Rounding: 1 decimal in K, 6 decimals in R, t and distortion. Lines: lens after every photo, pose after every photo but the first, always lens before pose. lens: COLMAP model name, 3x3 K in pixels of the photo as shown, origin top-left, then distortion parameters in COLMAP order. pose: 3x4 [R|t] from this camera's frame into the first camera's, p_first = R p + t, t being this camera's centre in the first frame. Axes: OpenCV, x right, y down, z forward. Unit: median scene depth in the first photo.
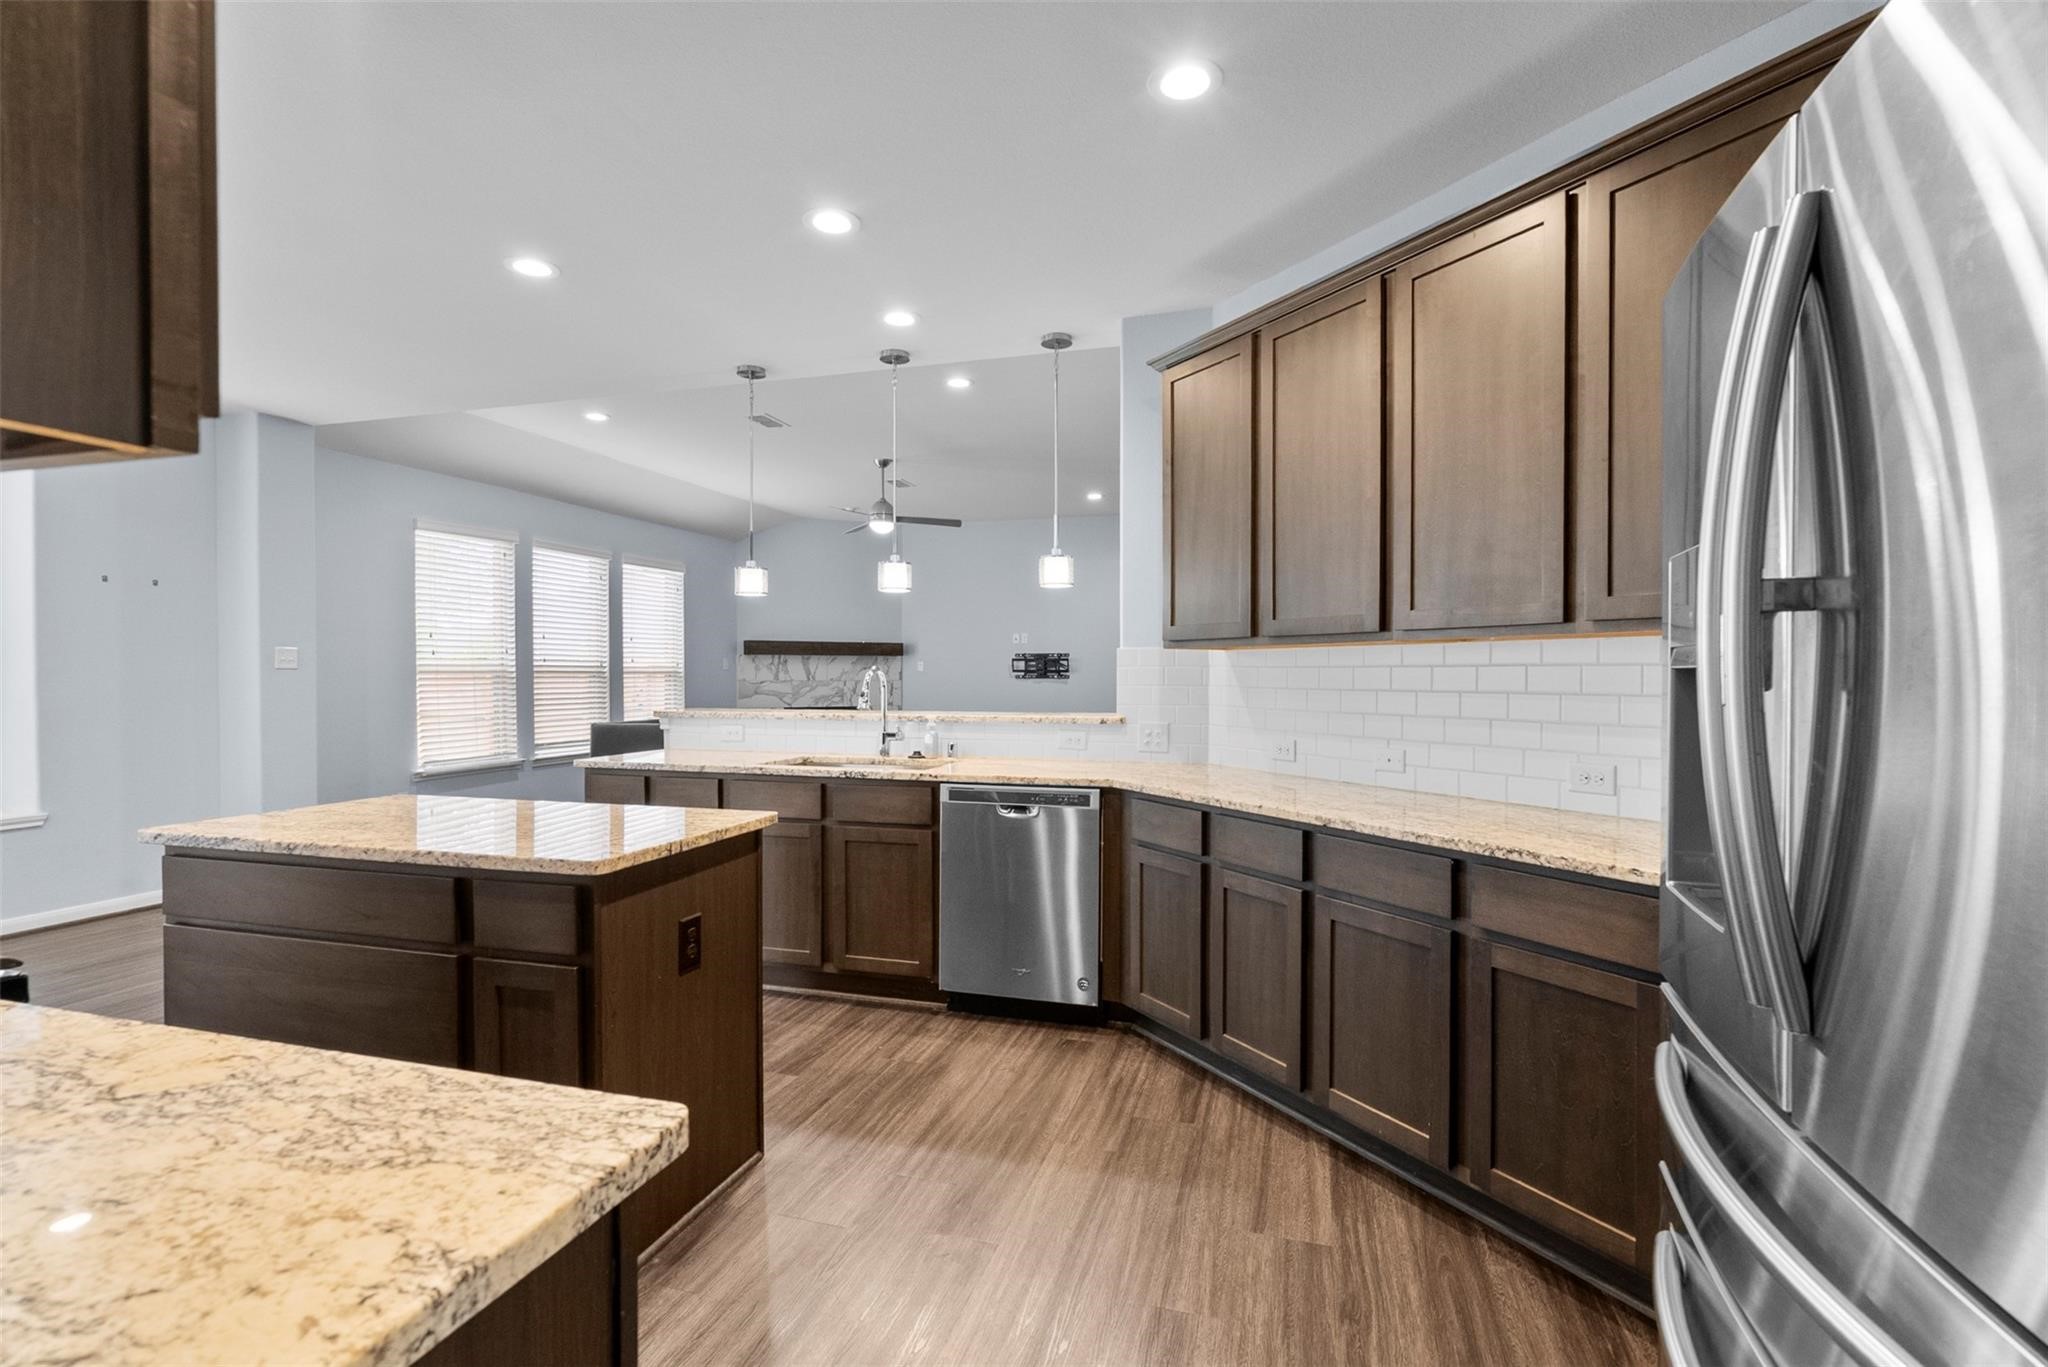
lens RADIAL K [[947.4, 0, 1014.8], [0, 947.4, 678.8], [0, 0, 1]] dist [-0.005998, 0.004926]
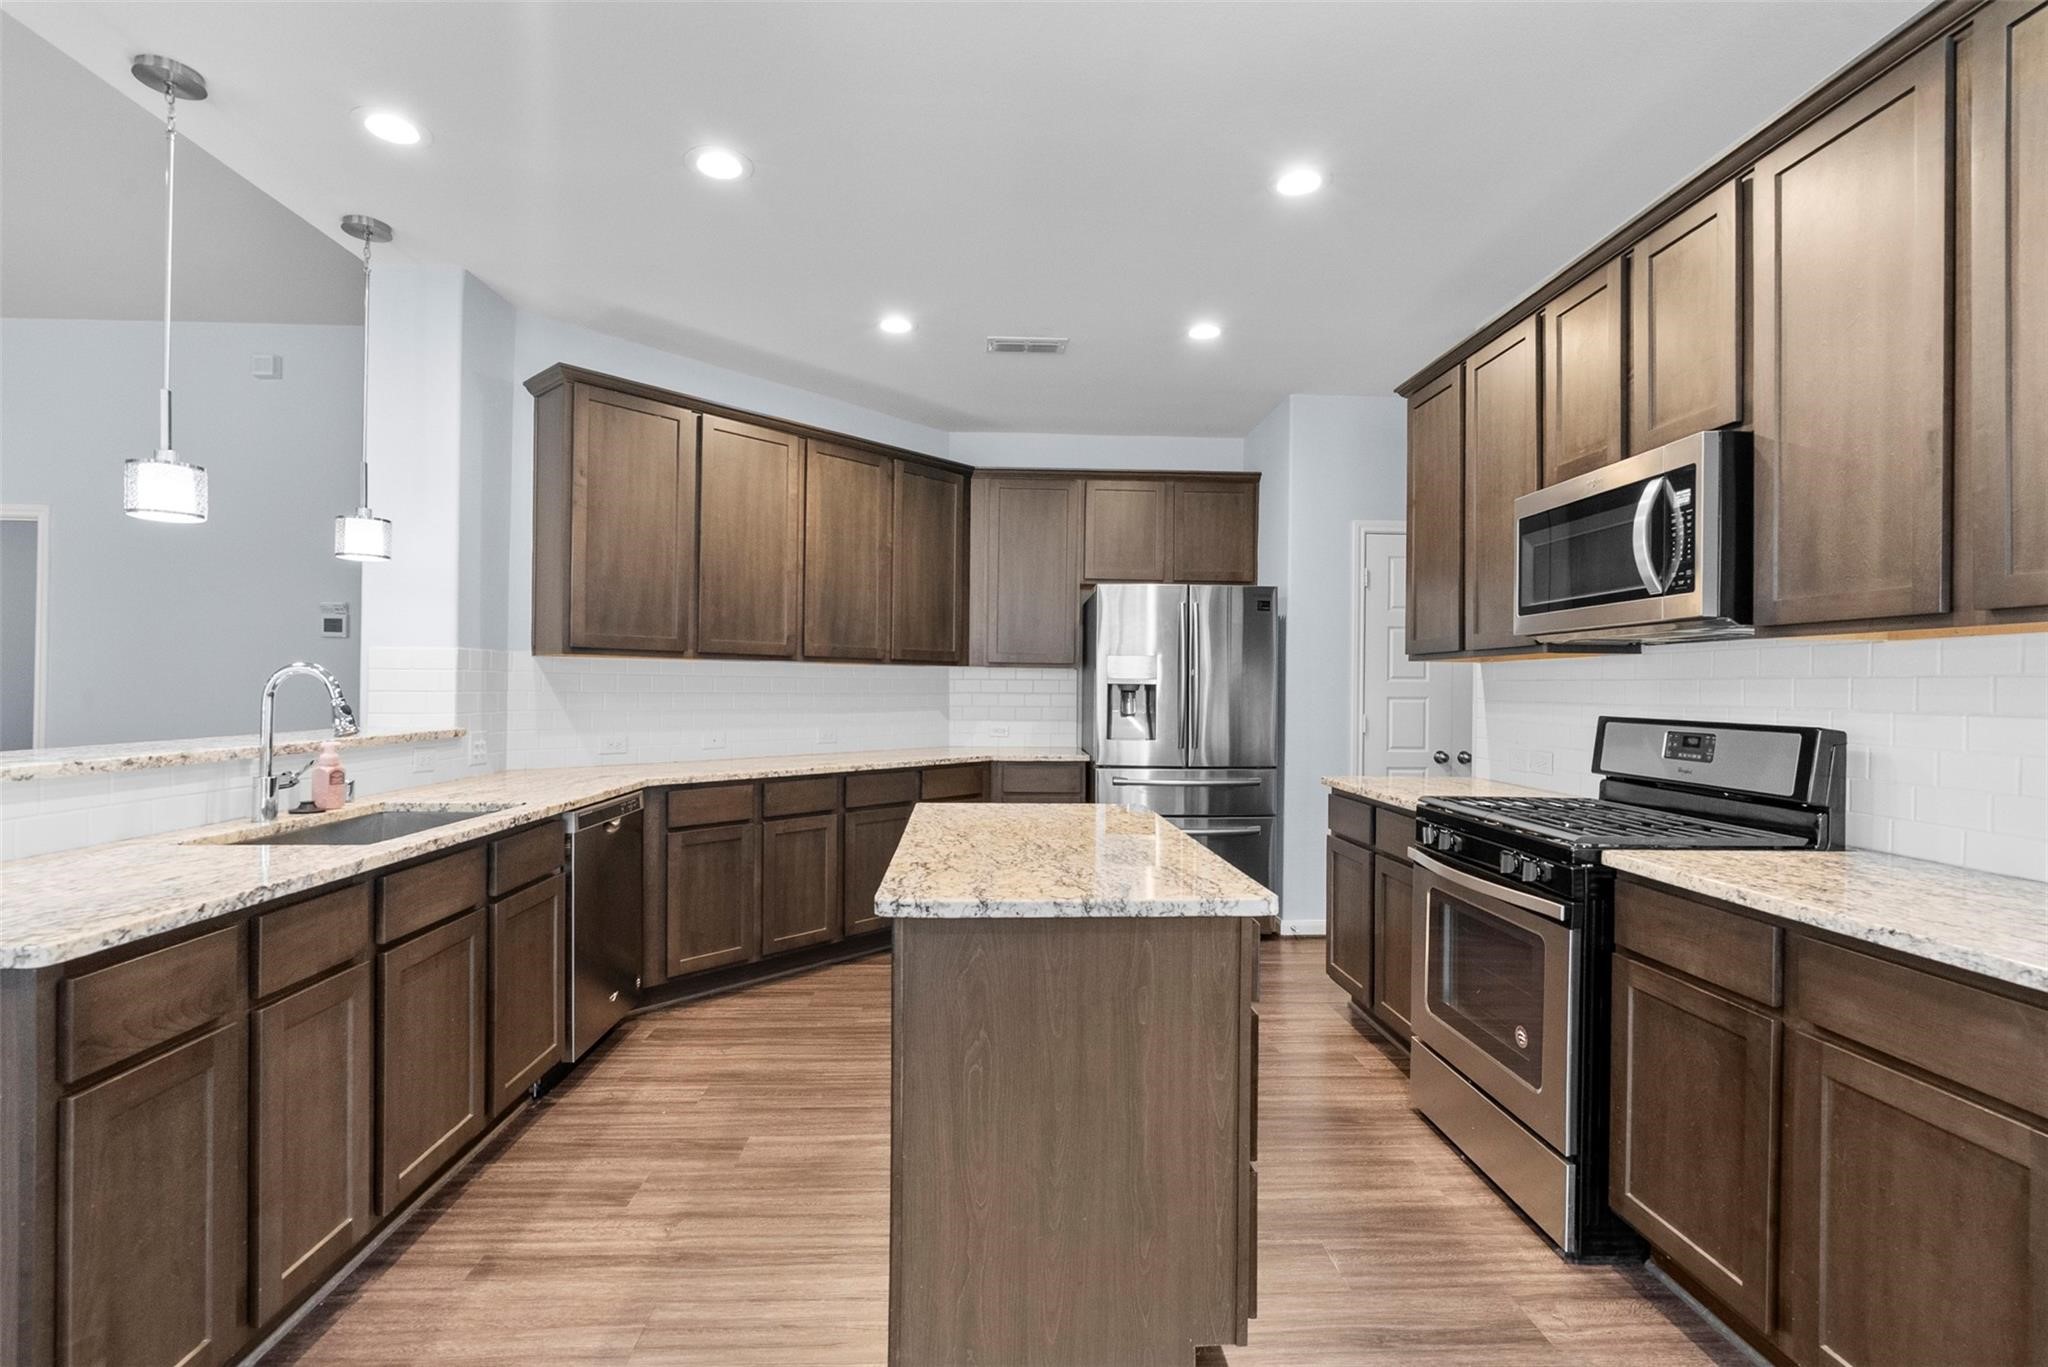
lens RADIAL K [[947.4, 0, 1010.1], [0, 947.4, 686.0], [0, 0, 1]] dist [-0.005998, 0.004926]
pose [[-0.319225, -0.004141, 0.947670, -0.992833], [-0.004493, 0.999986, 0.002856, -0.002856], [-0.947668, -0.003346, -0.319240, 0.916937]]
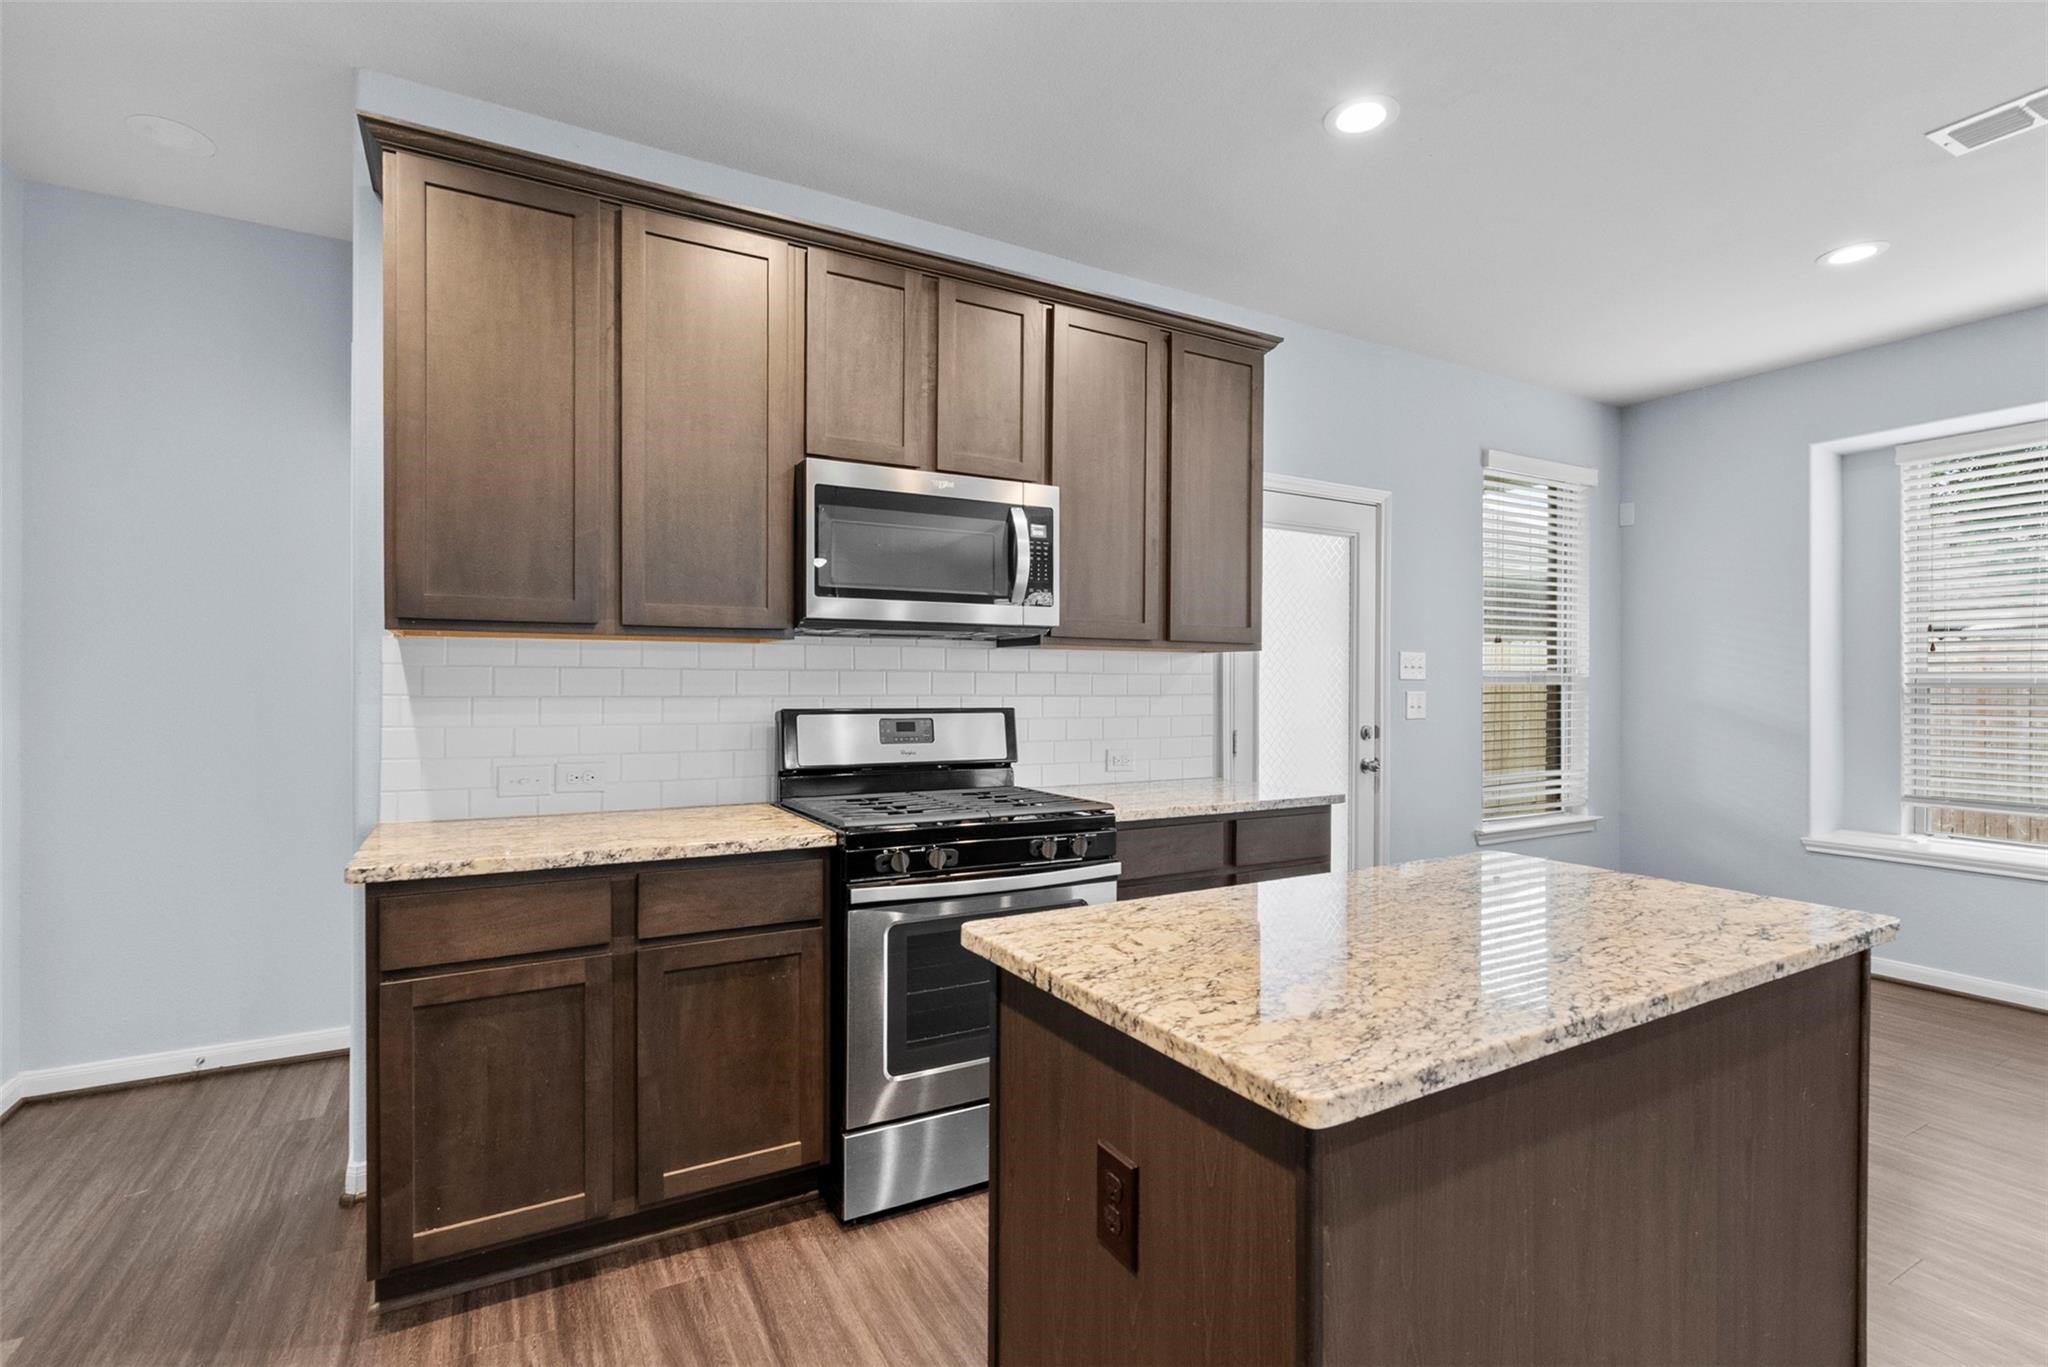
lens RADIAL K [[947.4, 0, 1032.4], [0, 947.4, 688.4], [0, 0, 1]] dist [-0.005998, 0.004926]
pose [[-0.682159, -0.000655, -0.731204, 0.039089], [-0.008832, 0.999934, 0.007343, -0.001047], [0.731151, 0.011467, -0.682120, 0.838081]]
